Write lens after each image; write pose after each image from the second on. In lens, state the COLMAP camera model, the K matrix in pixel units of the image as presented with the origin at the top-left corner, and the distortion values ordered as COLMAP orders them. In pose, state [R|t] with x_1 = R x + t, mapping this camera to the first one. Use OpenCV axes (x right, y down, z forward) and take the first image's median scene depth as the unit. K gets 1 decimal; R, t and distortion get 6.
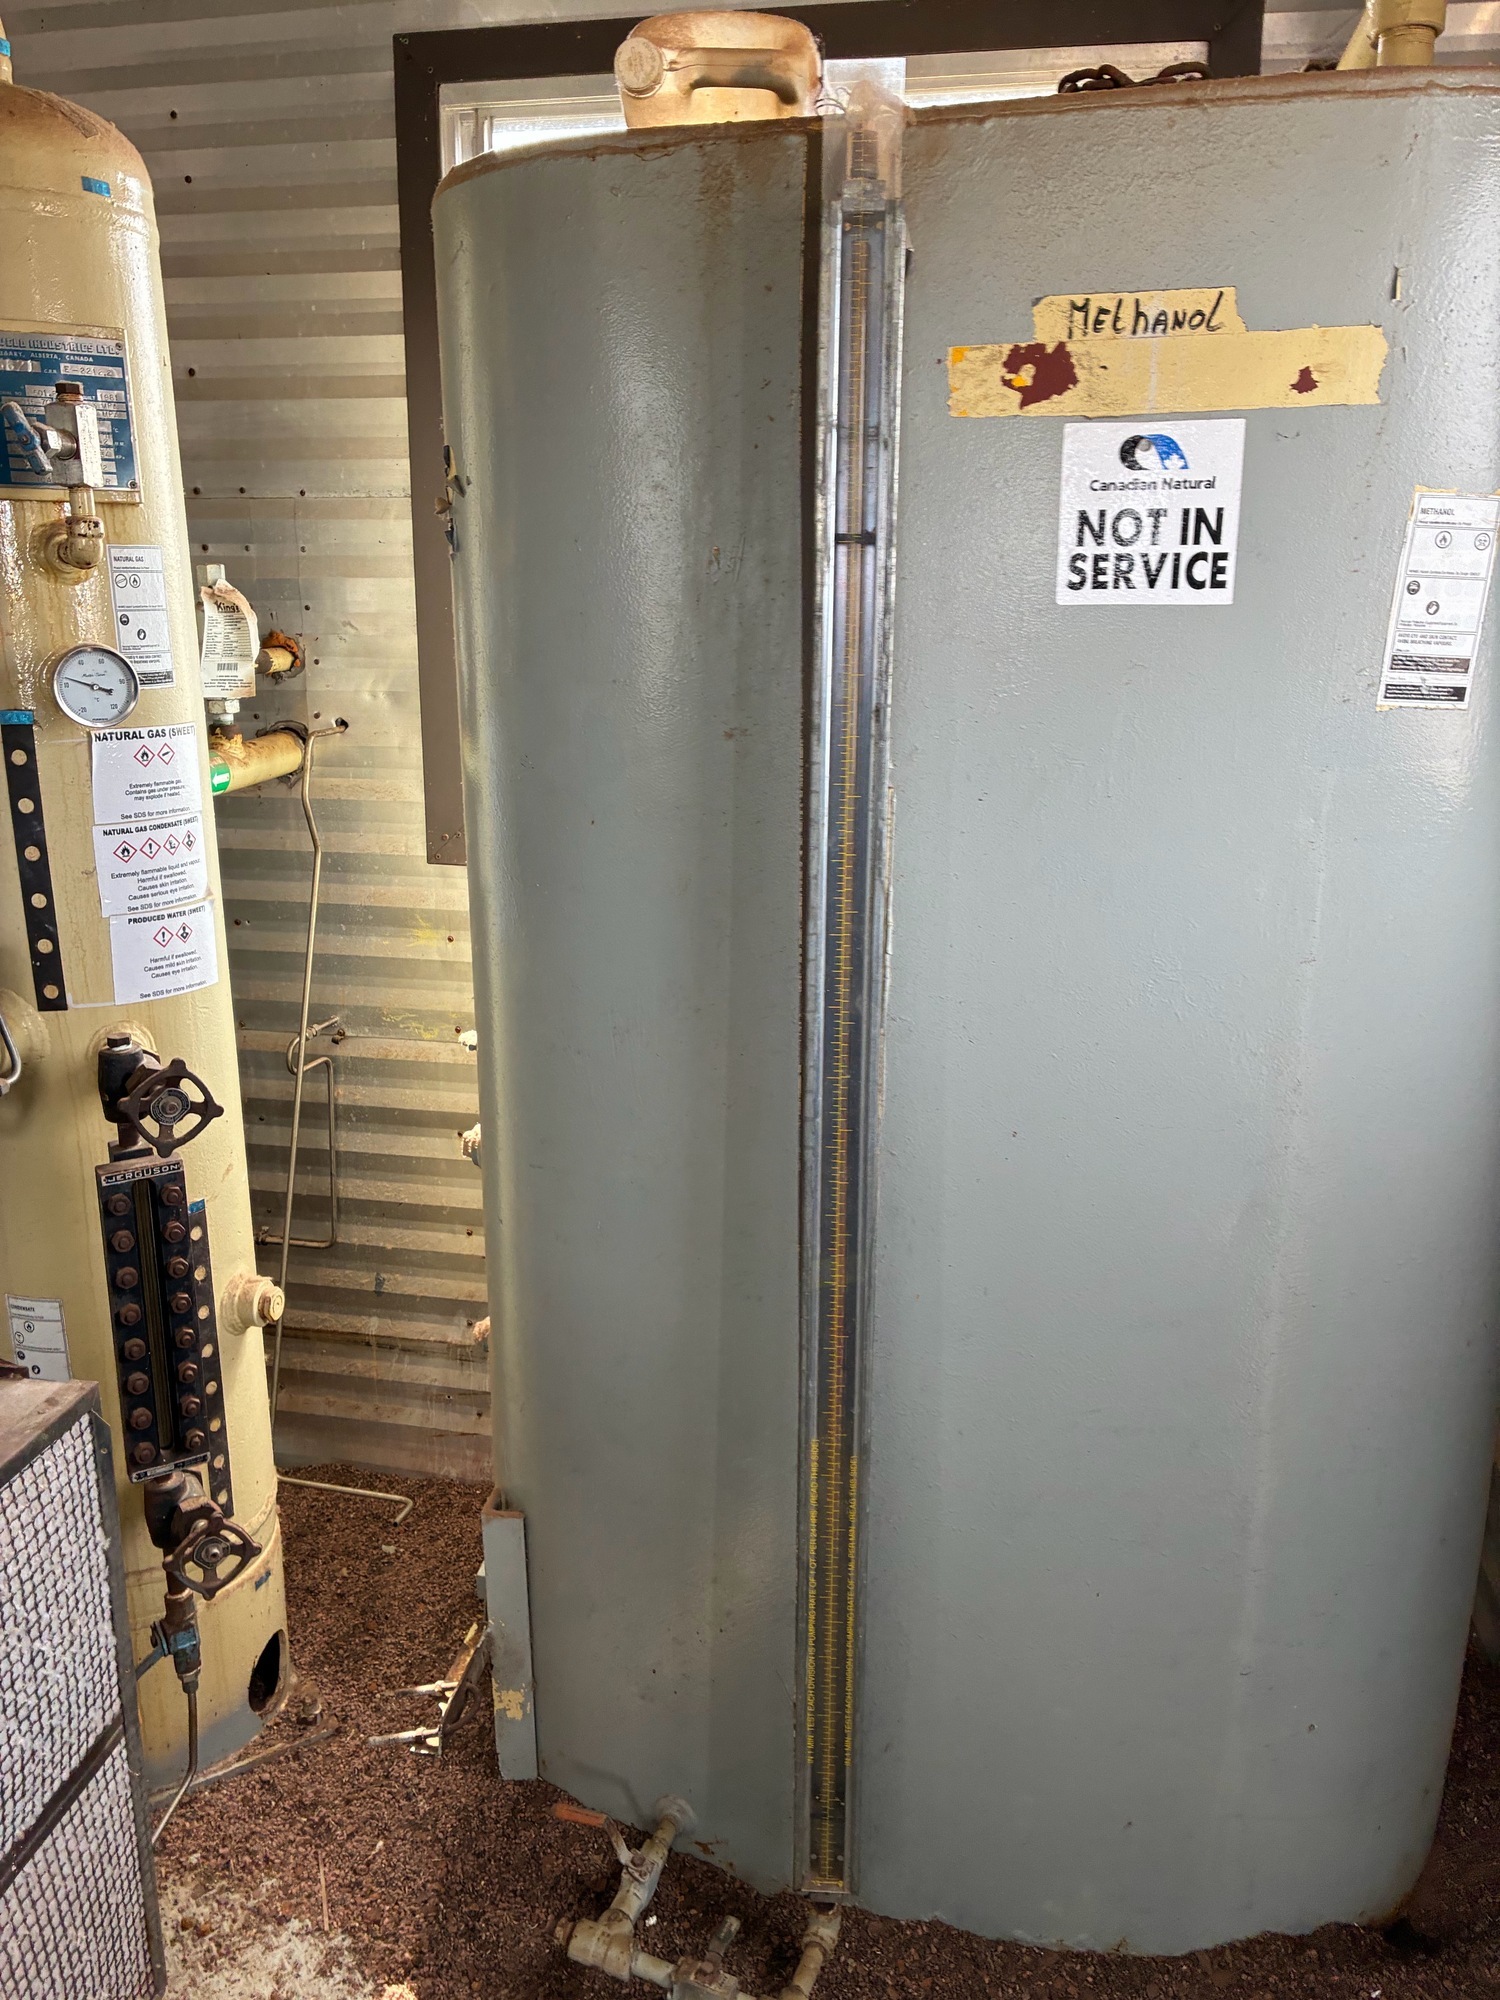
lens RADIAL K [[1509.8, 0, 722.1], [0, 1509.8, 1029.5], [0, 0, 1]] dist [0.039212, -0.043753]
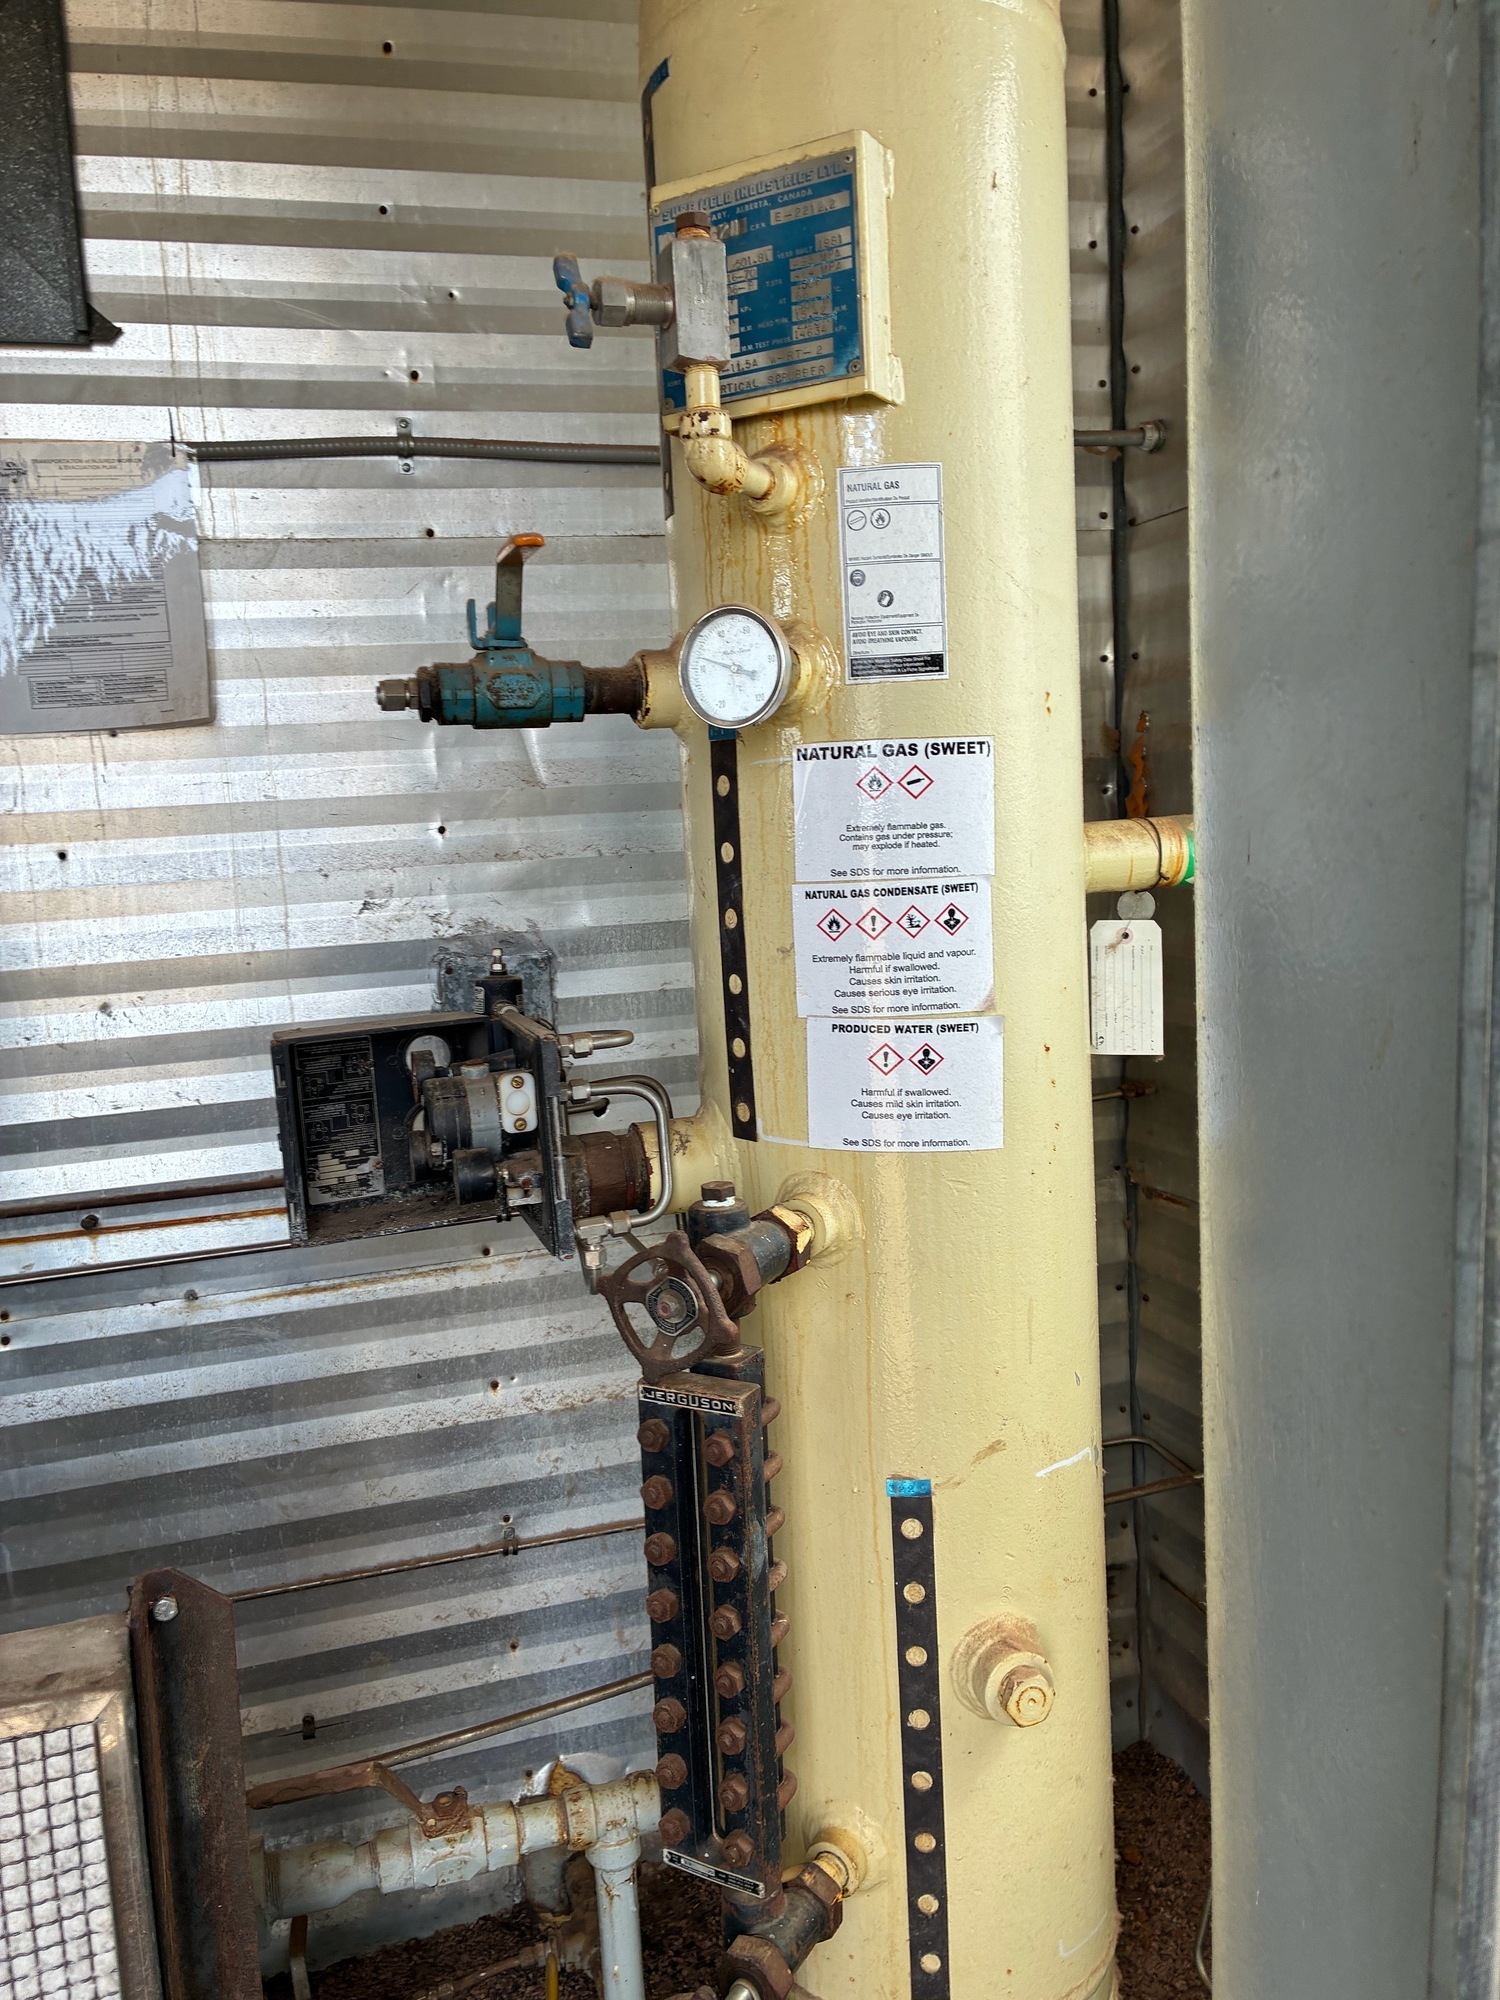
lens RADIAL K [[1509.8, 0, 721.3], [0, 1509.8, 1016.8], [0, 0, 1]] dist [0.039212, -0.043753]
pose [[0.457710, 0.093852, -0.884134, 0.143782], [-0.201112, 0.979568, -0.000132, -0.053541], [0.866057, 0.177870, 0.467233, 0.521257]]
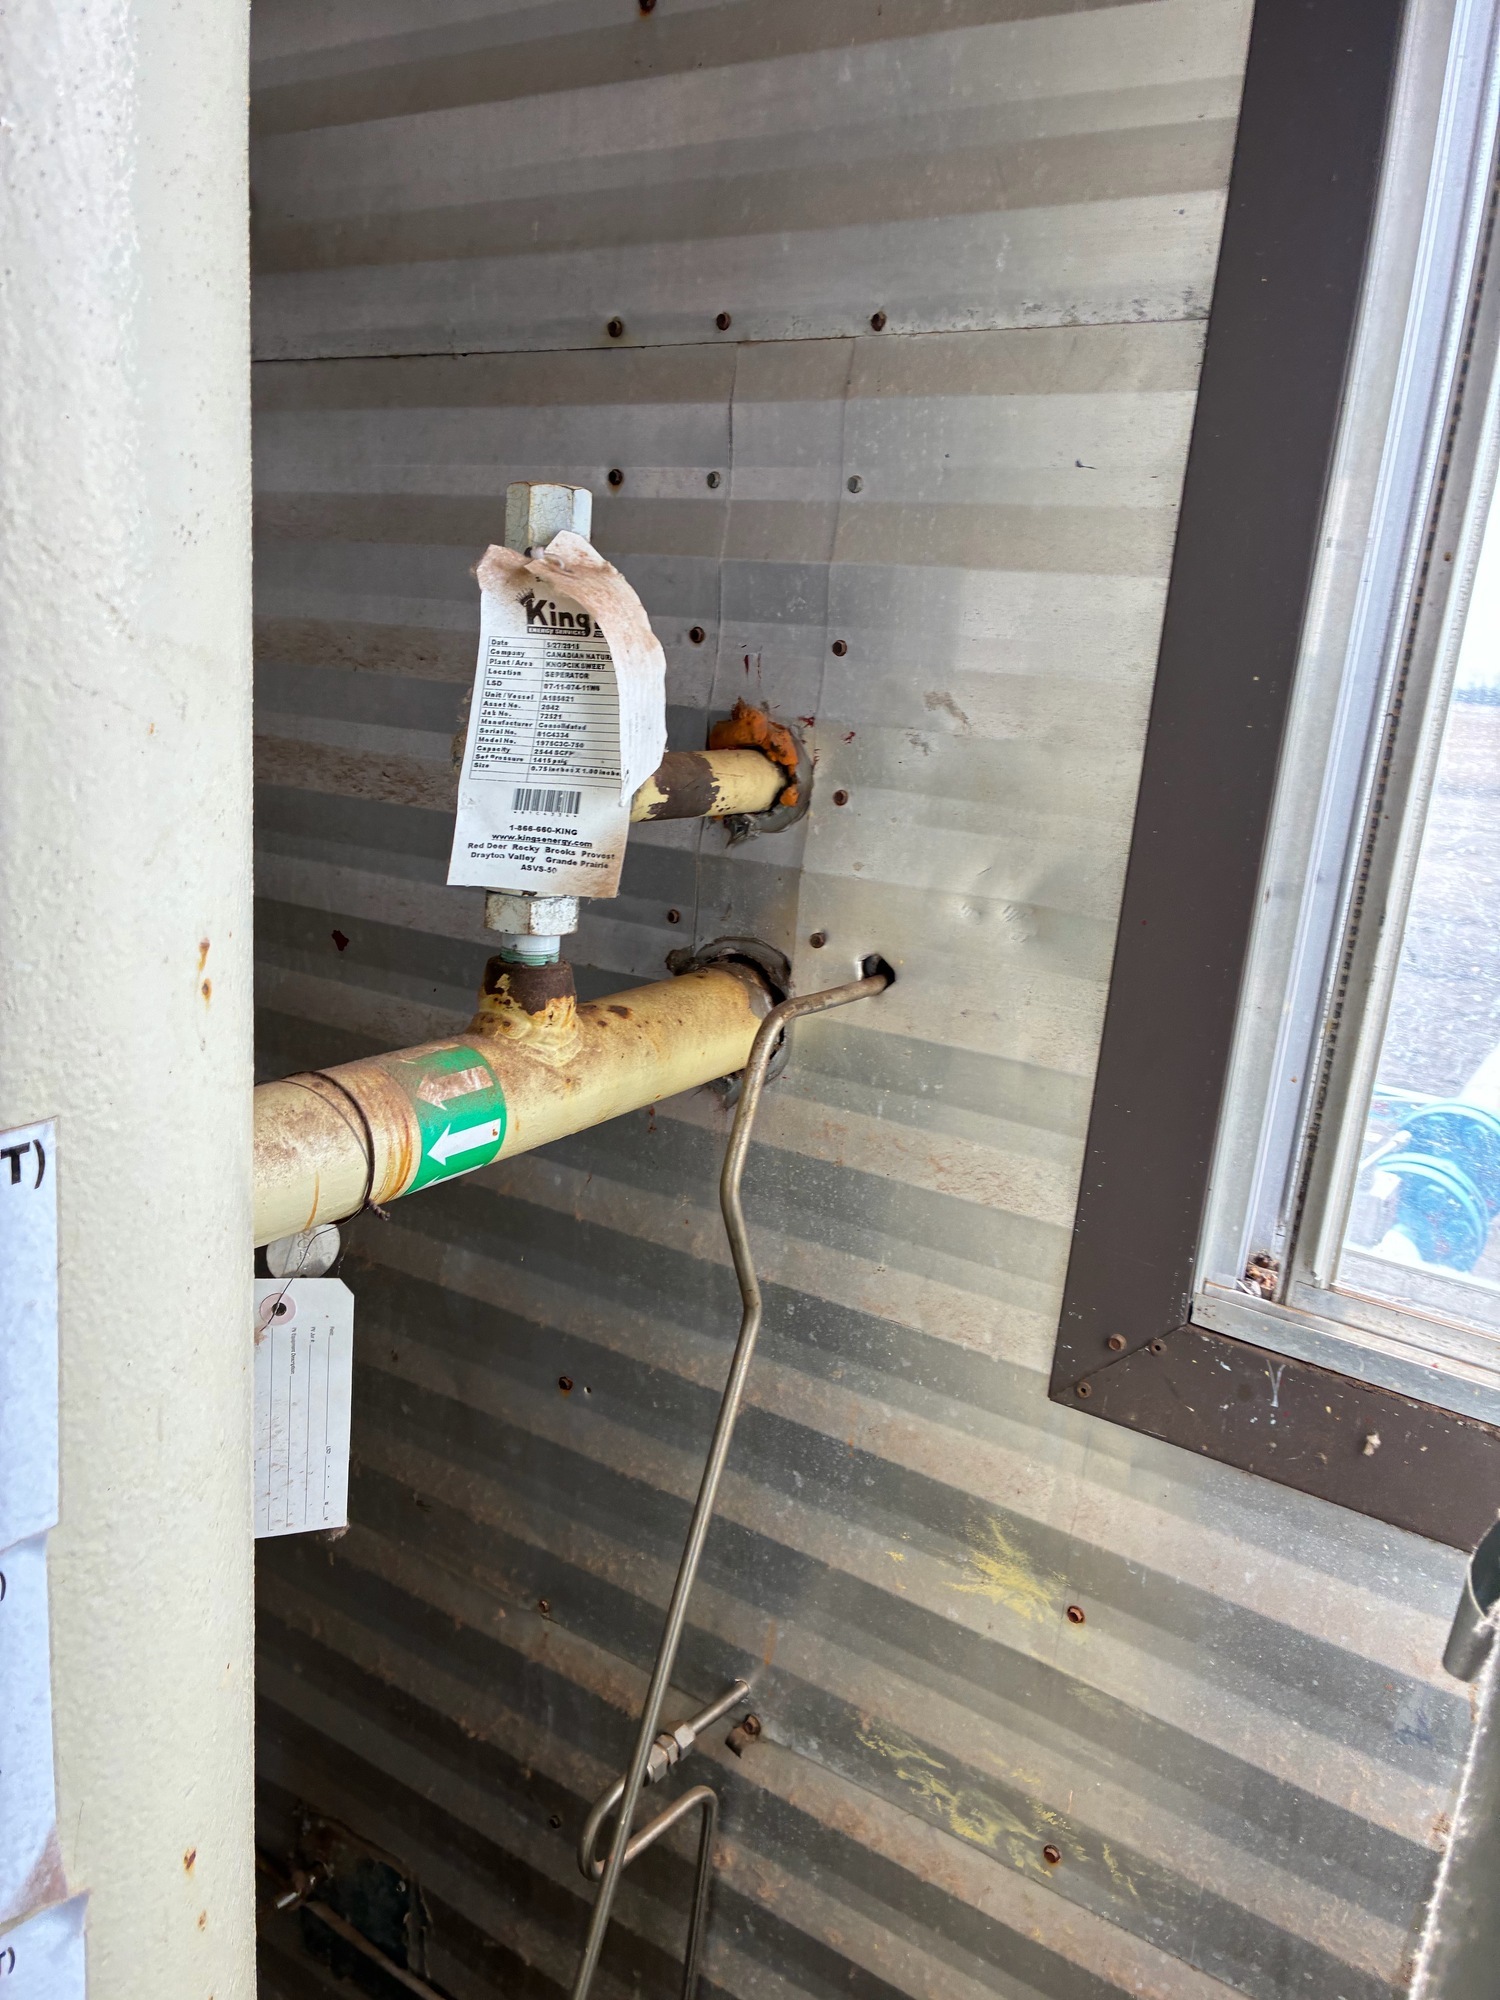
lens RADIAL K [[1509.8, 0, 758.3], [0, 1509.8, 1000.8], [0, 0, 1]] dist [0.039212, -0.043753]
pose [[0.926965, 0.151880, -0.343030, -0.164750], [-0.175928, 0.983594, -0.039912, -0.188319], [0.331340, 0.097346, 0.938476, 0.702915]]
